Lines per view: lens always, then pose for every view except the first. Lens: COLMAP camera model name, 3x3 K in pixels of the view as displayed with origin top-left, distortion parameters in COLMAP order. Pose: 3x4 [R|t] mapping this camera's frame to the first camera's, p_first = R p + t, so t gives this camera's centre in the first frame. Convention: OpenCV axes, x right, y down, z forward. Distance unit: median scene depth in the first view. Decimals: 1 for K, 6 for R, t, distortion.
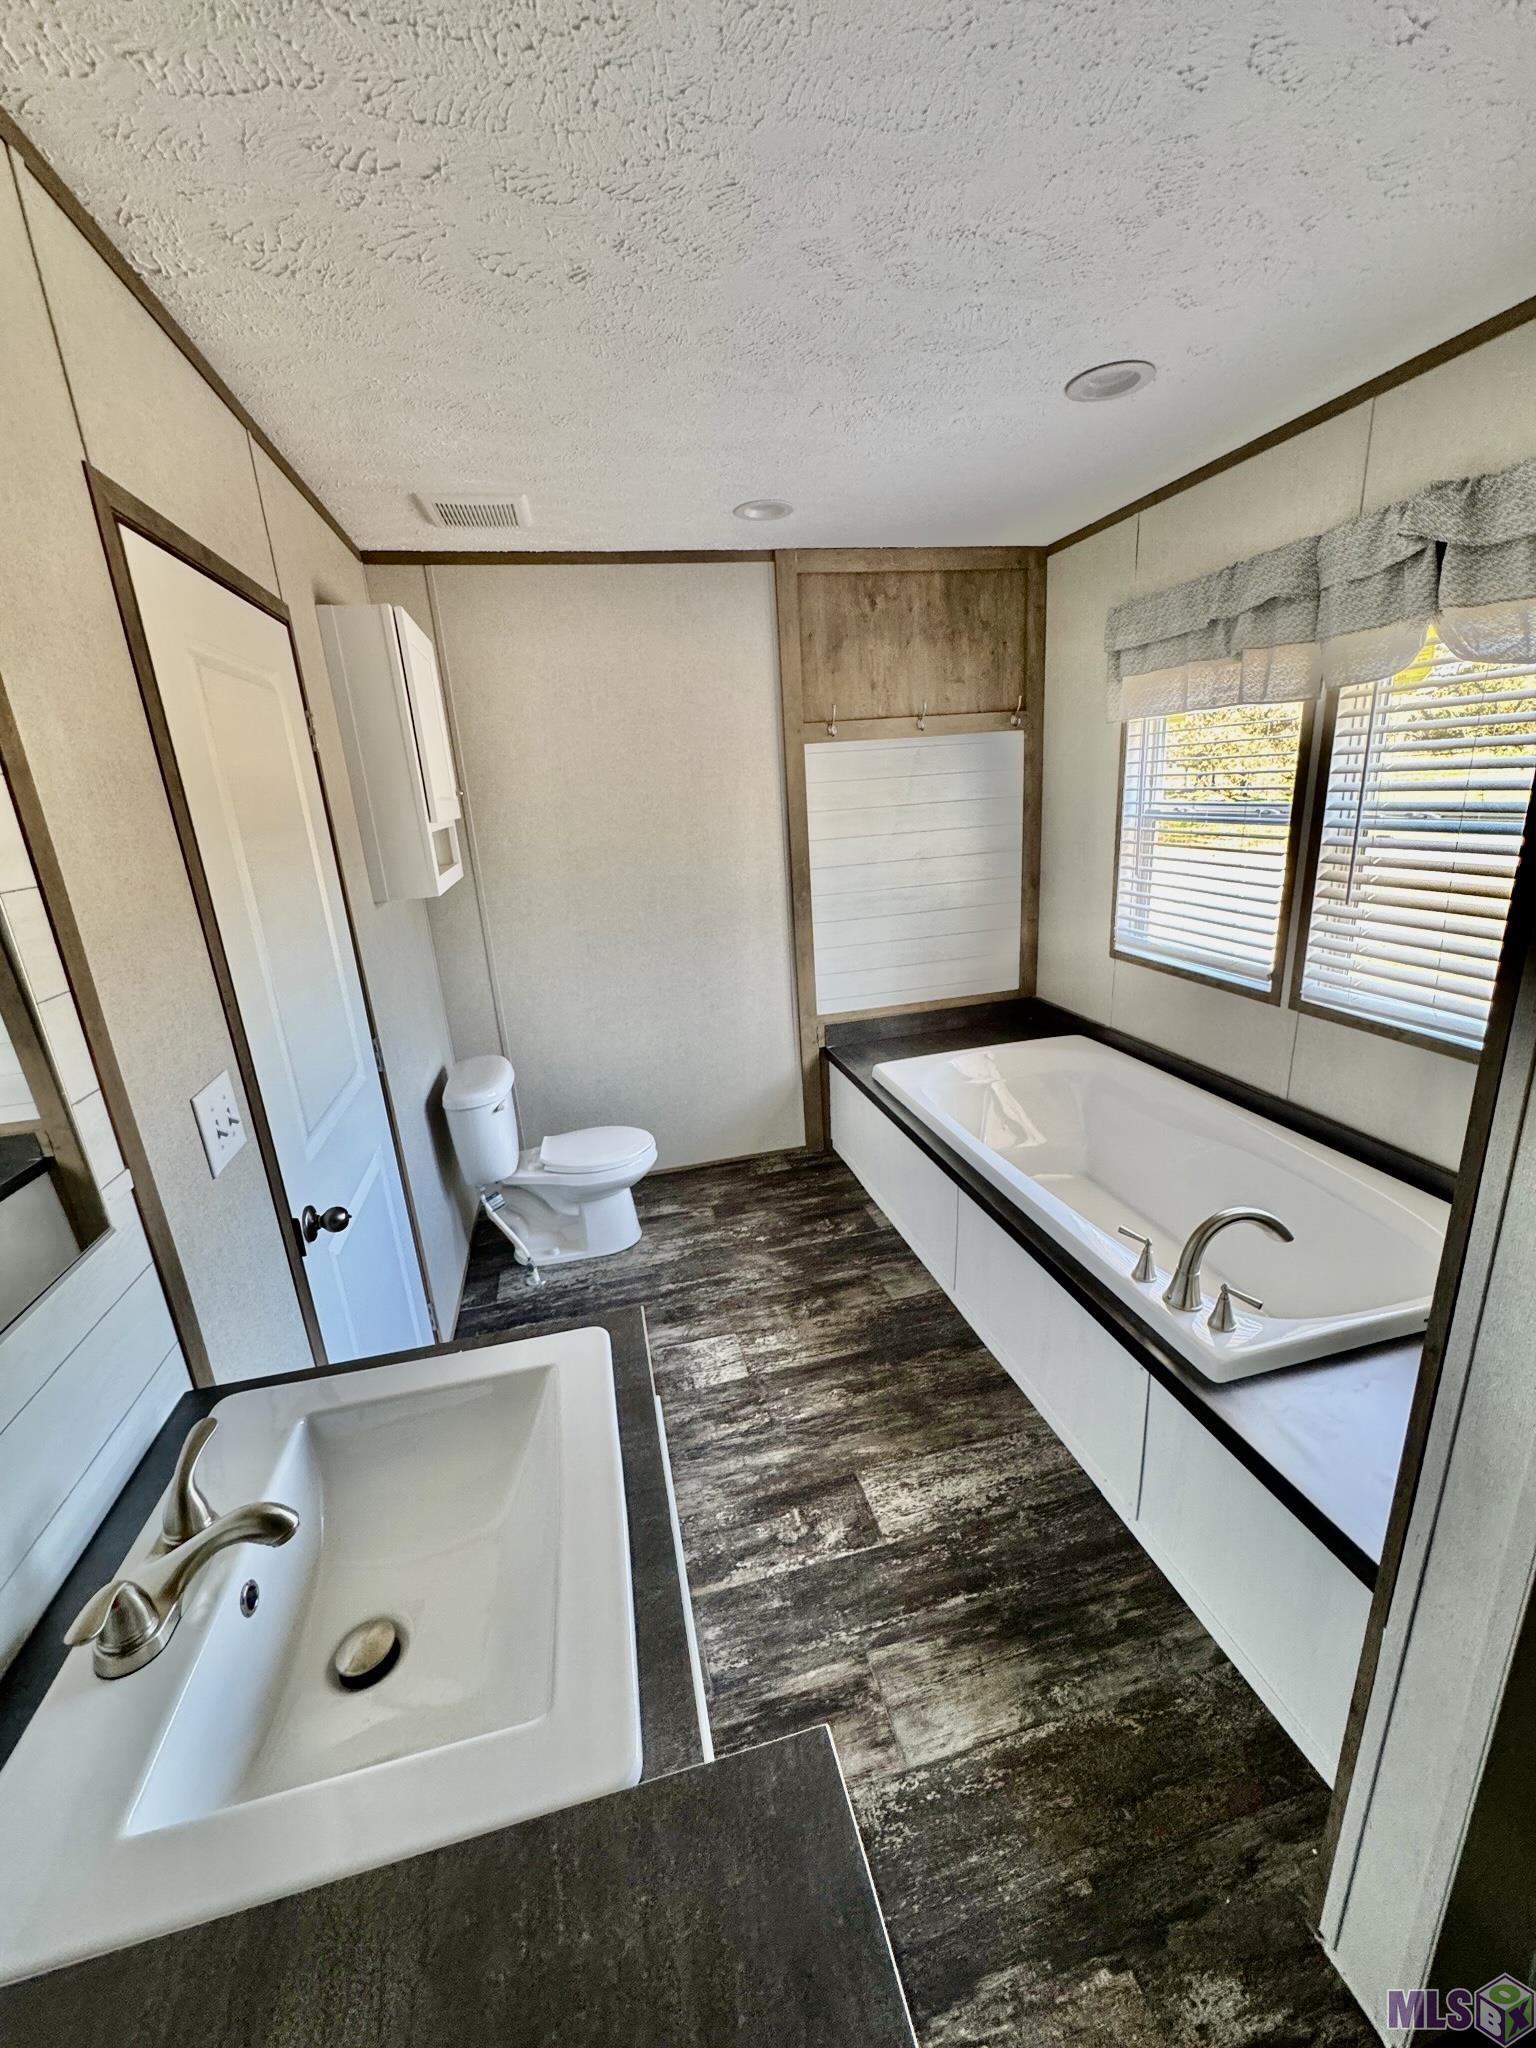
lens RADIAL K [[818.6, 0, 772.1], [0, 818.6, 1027.8], [0, 0, 1]] dist [-0.001757, 0.000326]
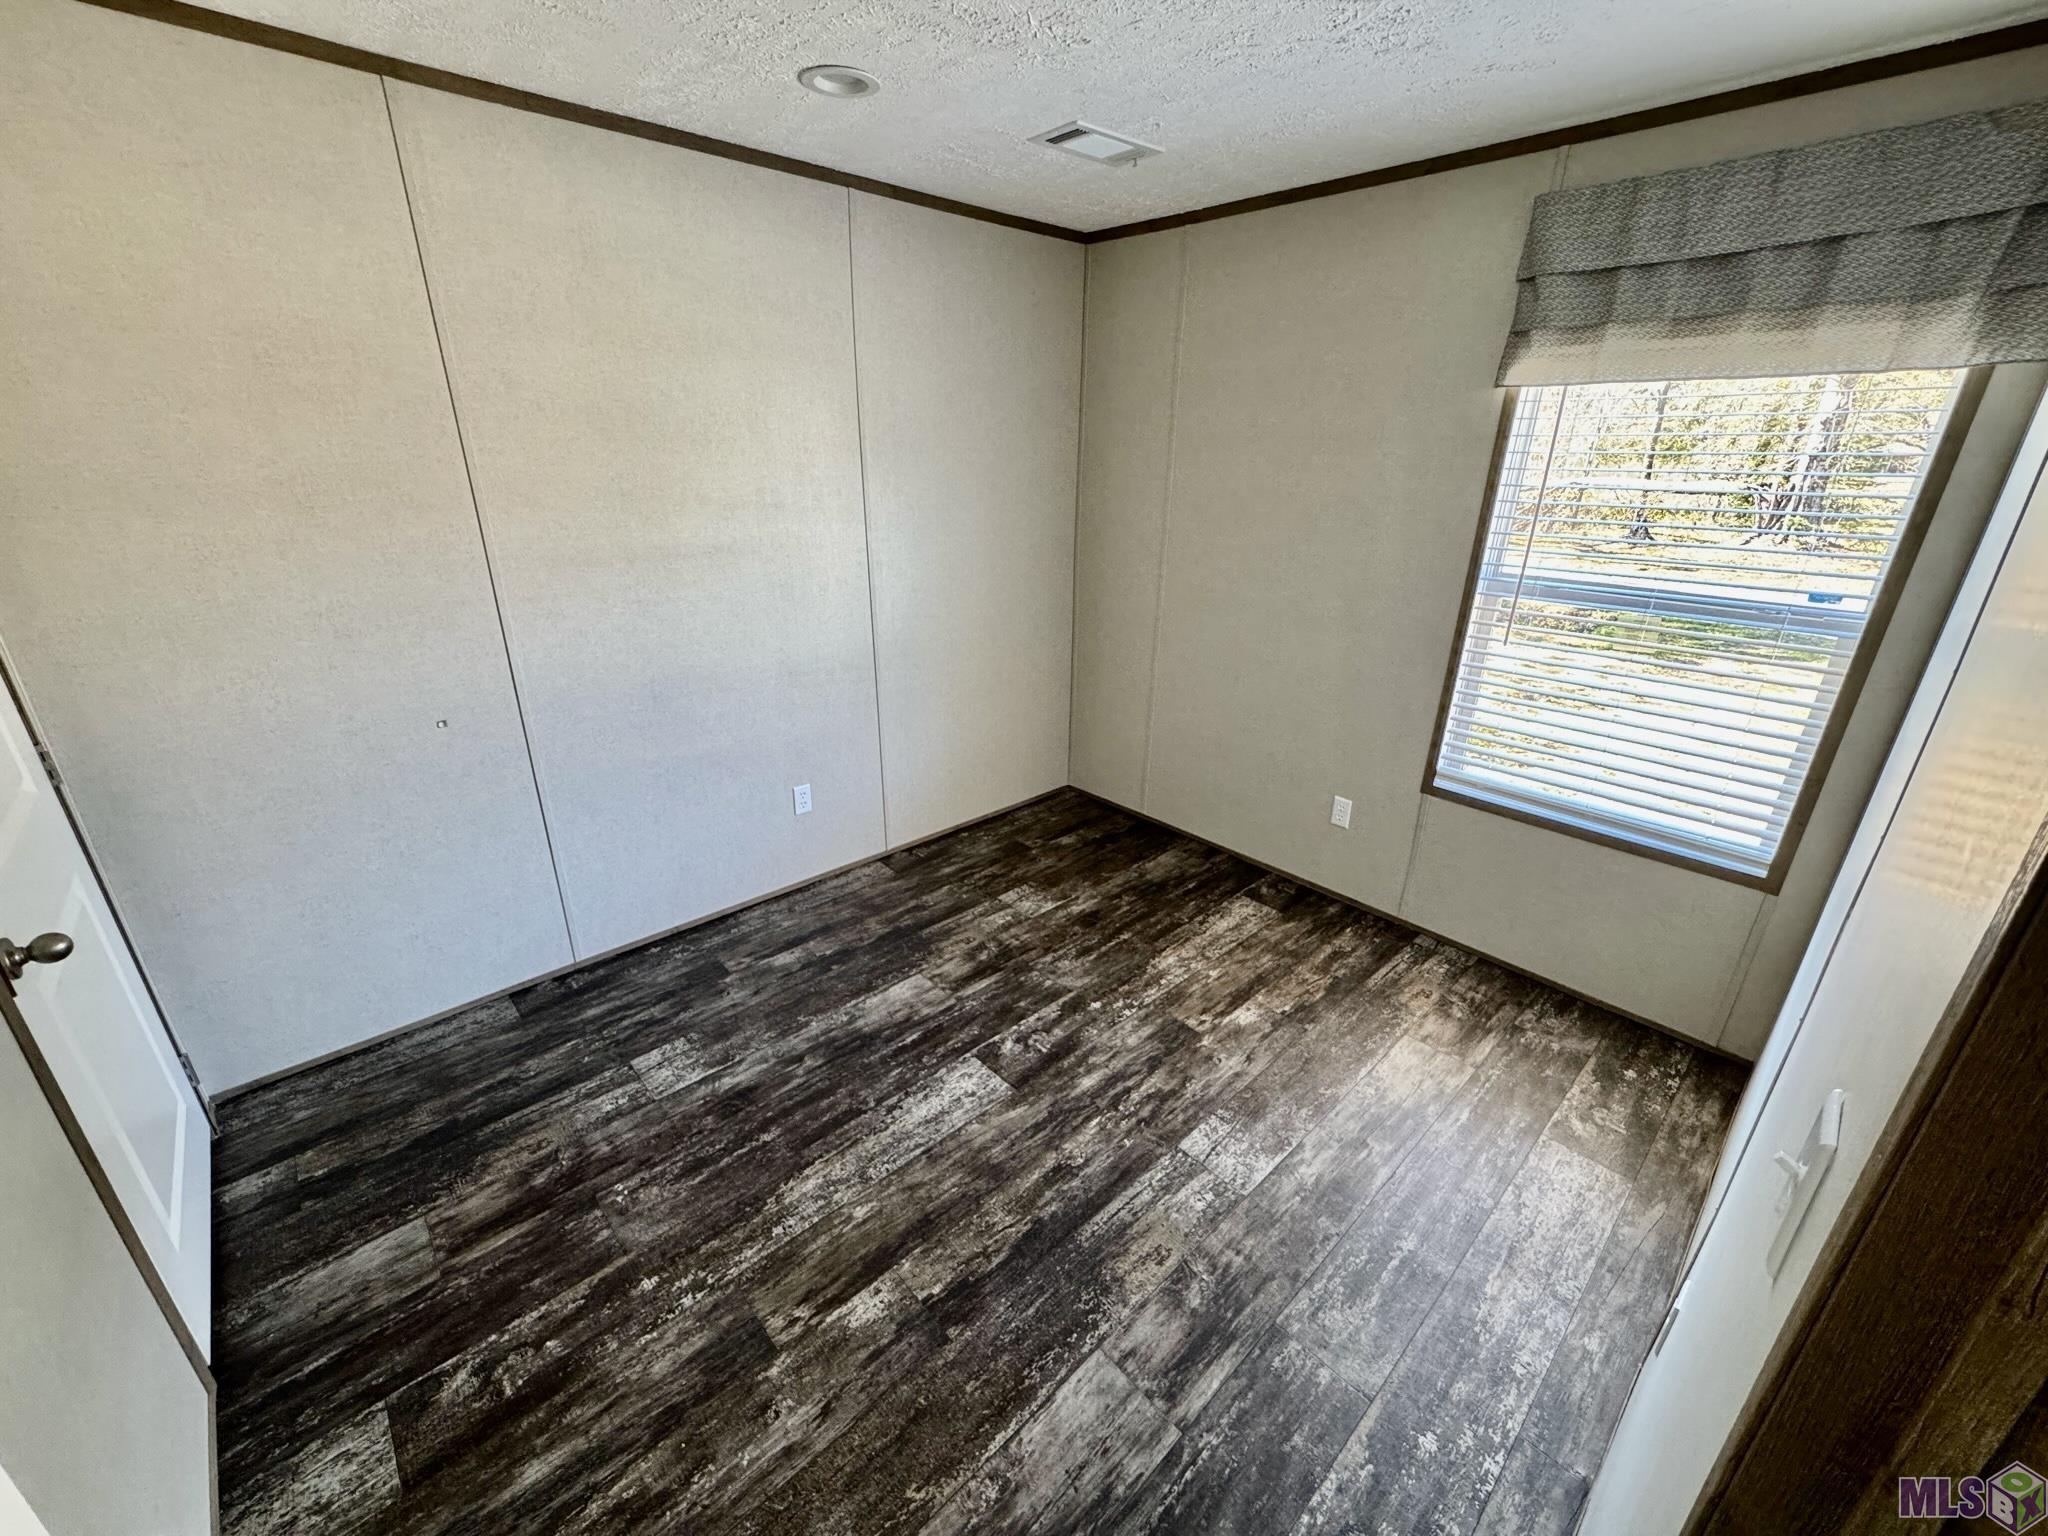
lens RADIAL K [[818.6, 0, 1023.5], [0, 818.6, 761.0], [0, 0, 1]] dist [-0.001757, 0.000326]
pose [[-0.875388, 0.211177, -0.434857, 0.520915], [-0.113695, 0.784372, 0.609782, -0.382763], [0.469862, 0.583237, -0.662620, 1.096724]]
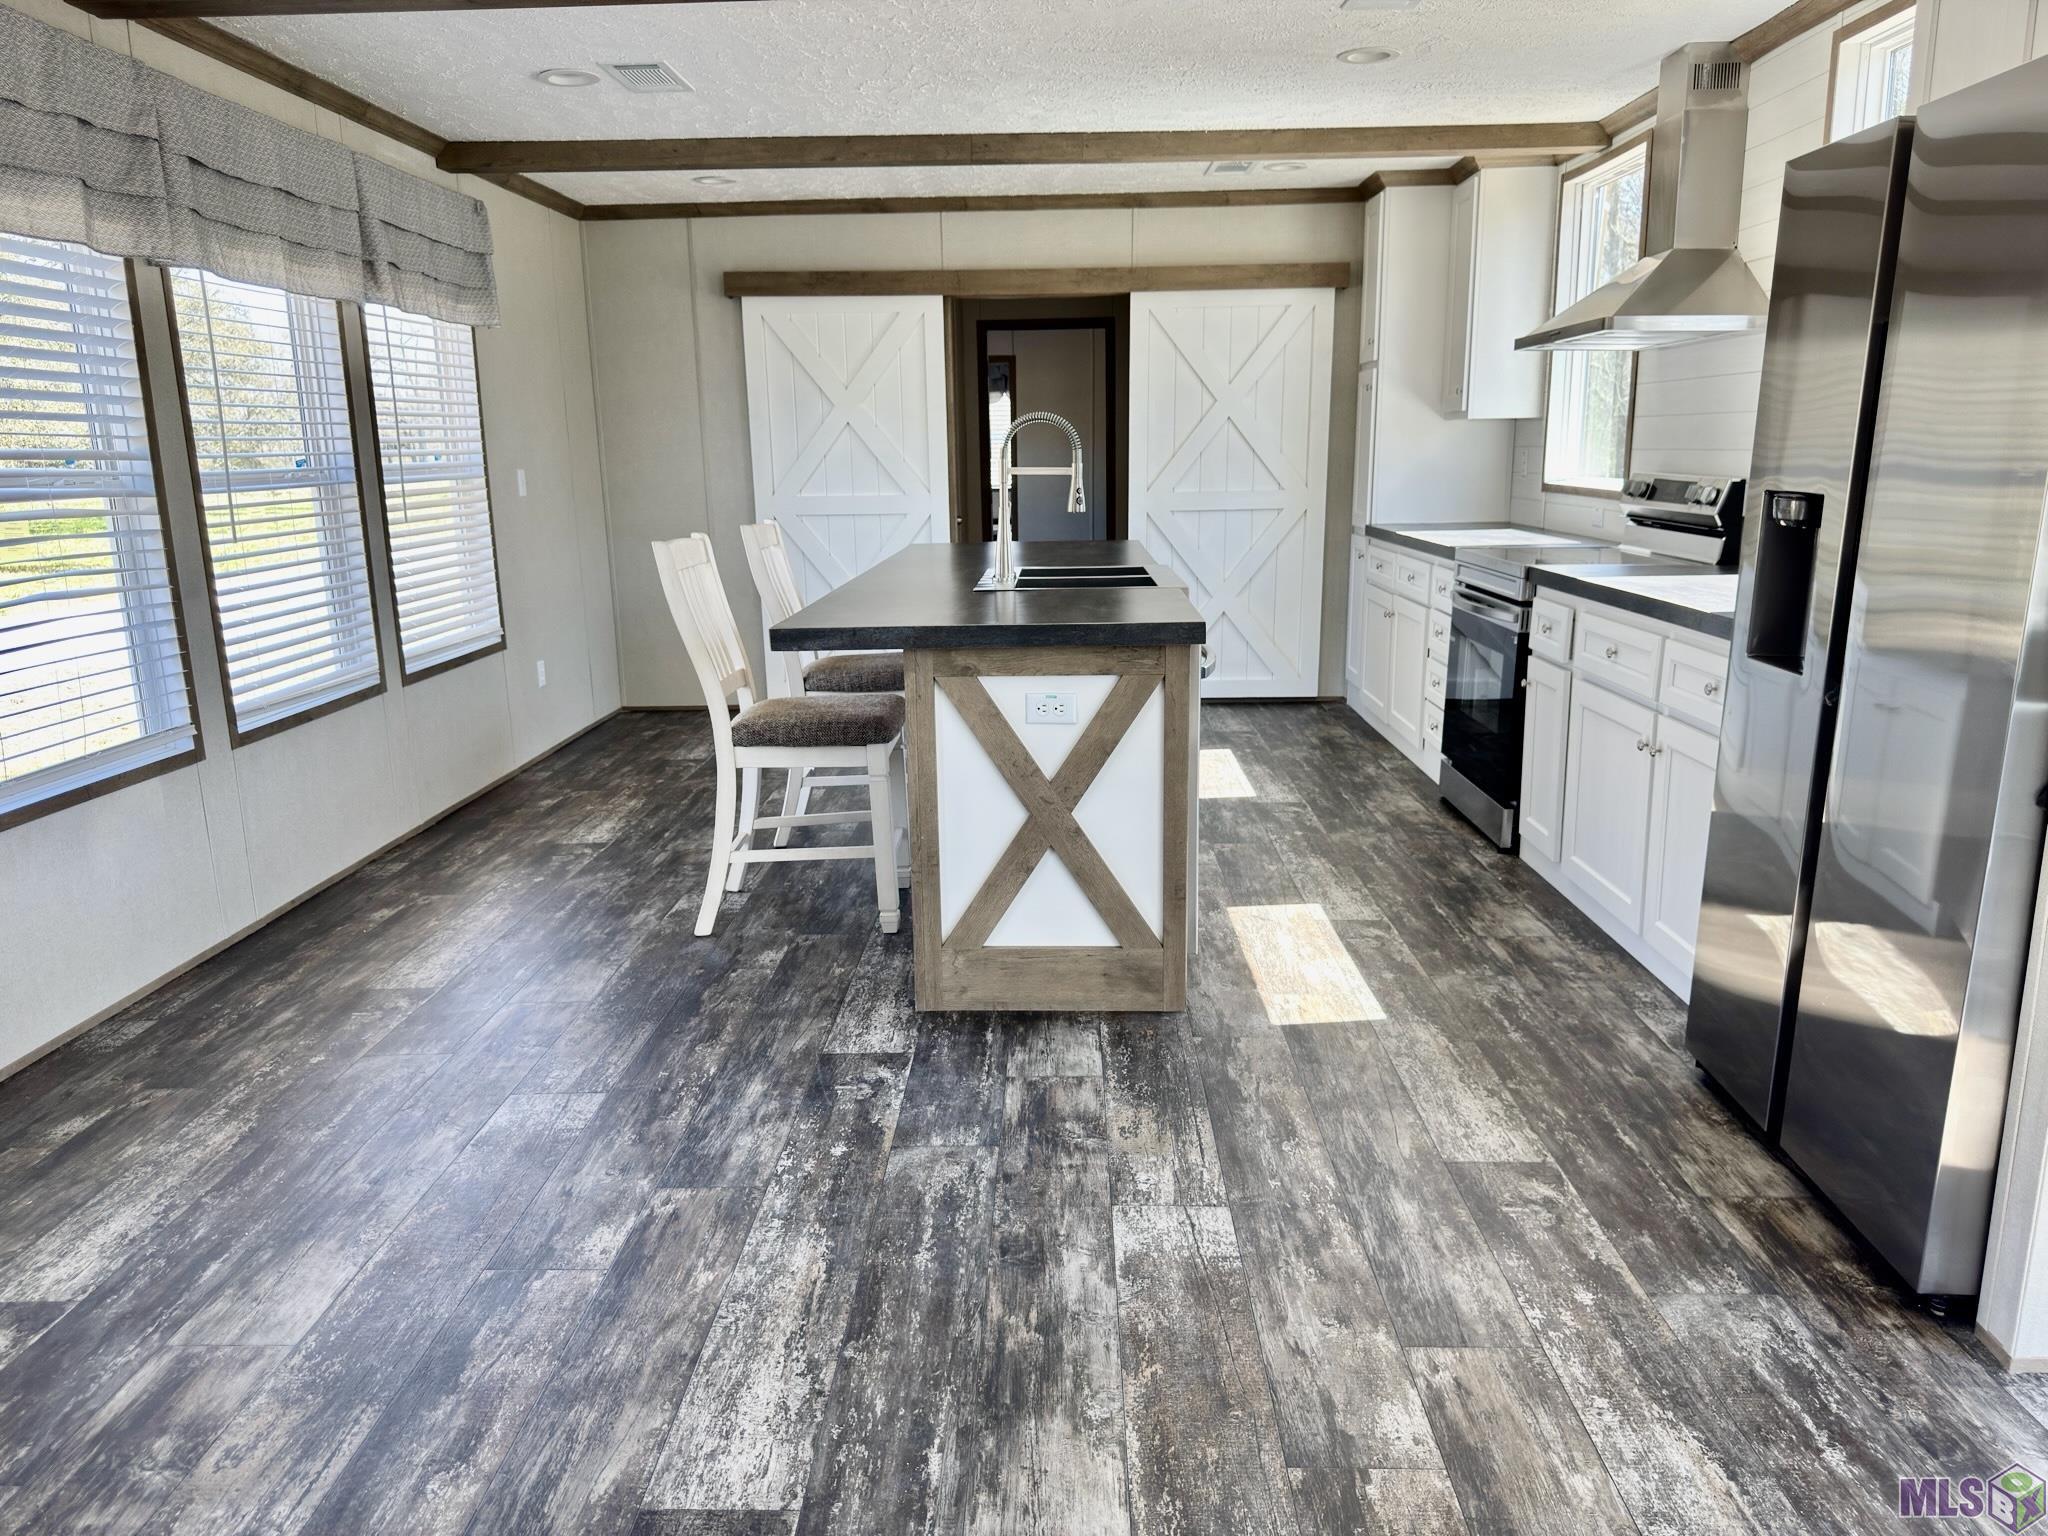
lens RADIAL K [[1460.9, 0, 1023.3], [0, 1460.9, 770.9], [0, 0, 1]] dist [0.021184, -0.015400]
pose [[0.265903, -0.159973, 0.950634, -0.806636], [0.282404, 0.955797, 0.081851, 0.119949], [-0.921707, 0.246698, 0.299326, 0.493242]]
